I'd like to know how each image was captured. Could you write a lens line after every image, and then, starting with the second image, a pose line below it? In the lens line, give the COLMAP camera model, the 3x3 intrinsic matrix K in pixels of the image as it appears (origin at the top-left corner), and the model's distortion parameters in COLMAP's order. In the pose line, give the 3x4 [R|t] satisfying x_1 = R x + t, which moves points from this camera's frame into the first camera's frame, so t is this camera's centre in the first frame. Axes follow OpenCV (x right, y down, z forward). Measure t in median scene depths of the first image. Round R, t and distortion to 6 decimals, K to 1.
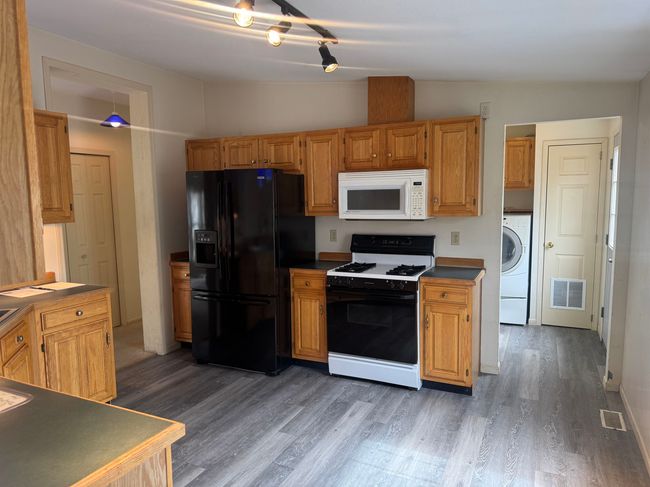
lens RADIAL K [[458.8, 0, 325.4], [0, 458.8, 251.4], [0, 0, 1]] dist [0.120235, -0.202774]
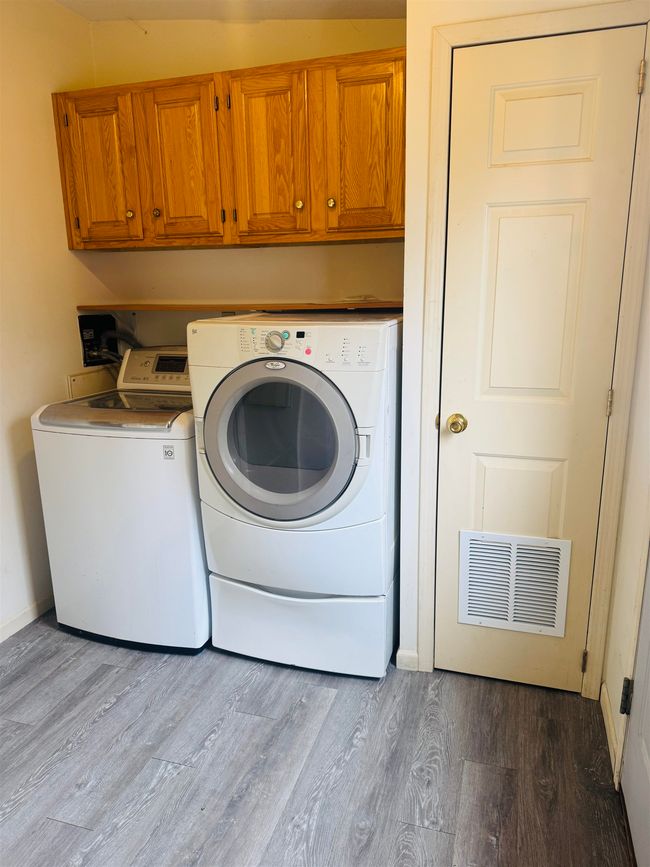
lens RADIAL K [[611.9, 0, 325.0], [0, 611.9, 433.5], [0, 0, 1]] dist [0.120235, -0.202774]
pose [[0.989672, -0.033188, 0.139452, 0.343161], [0.015627, 0.992010, 0.125184, -0.056587], [-0.142493, -0.121712, 0.982284, 0.627942]]
